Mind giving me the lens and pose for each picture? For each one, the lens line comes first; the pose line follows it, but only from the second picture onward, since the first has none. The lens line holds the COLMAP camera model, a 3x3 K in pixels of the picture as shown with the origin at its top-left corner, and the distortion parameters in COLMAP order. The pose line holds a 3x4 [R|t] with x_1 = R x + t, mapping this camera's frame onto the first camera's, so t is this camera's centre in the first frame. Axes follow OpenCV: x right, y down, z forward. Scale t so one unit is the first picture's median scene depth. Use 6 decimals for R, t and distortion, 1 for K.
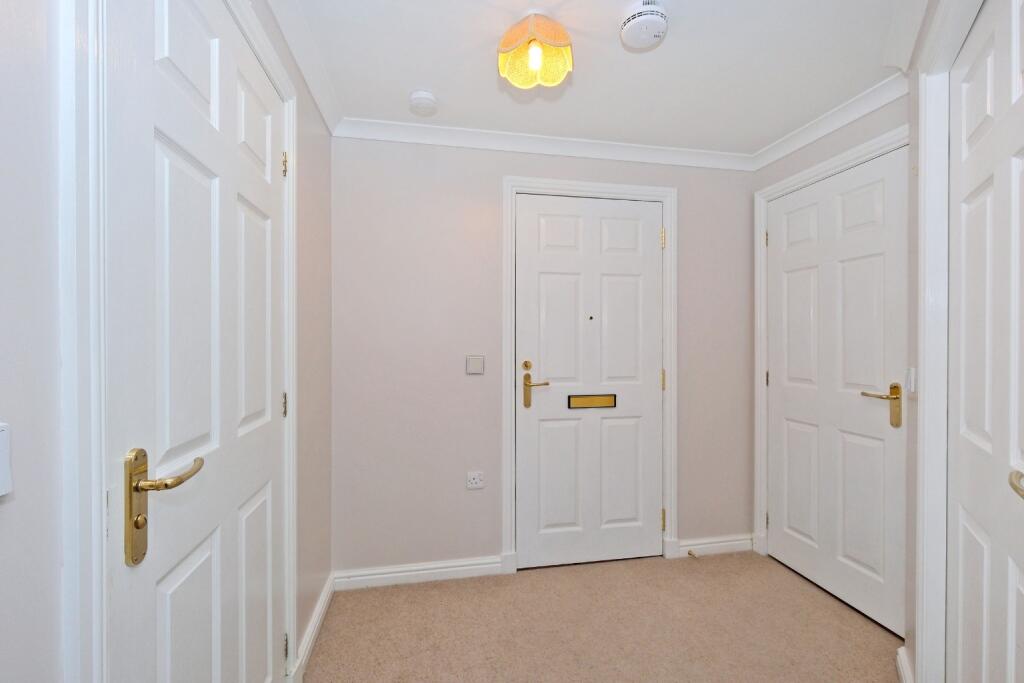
lens RADIAL K [[444.5, 0, 511.1], [0, 444.5, 343.4], [0, 0, 1]] dist [-0.003710, 0.000079]
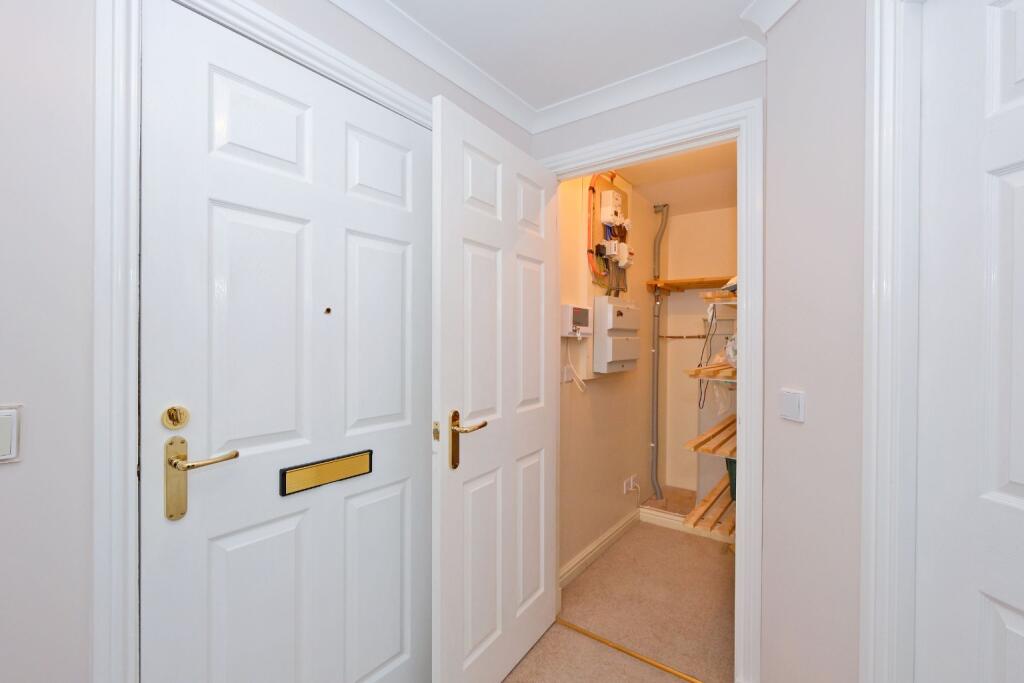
lens RADIAL K [[444.5, 0, 507.9], [0, 444.5, 339.3], [0, 0, 1]] dist [-0.003710, 0.000079]
pose [[0.746296, 0.004339, 0.665600, -0.008236], [-0.014242, 0.999854, 0.009450, -0.031835], [-0.665462, -0.016532, 0.746249, 0.478283]]
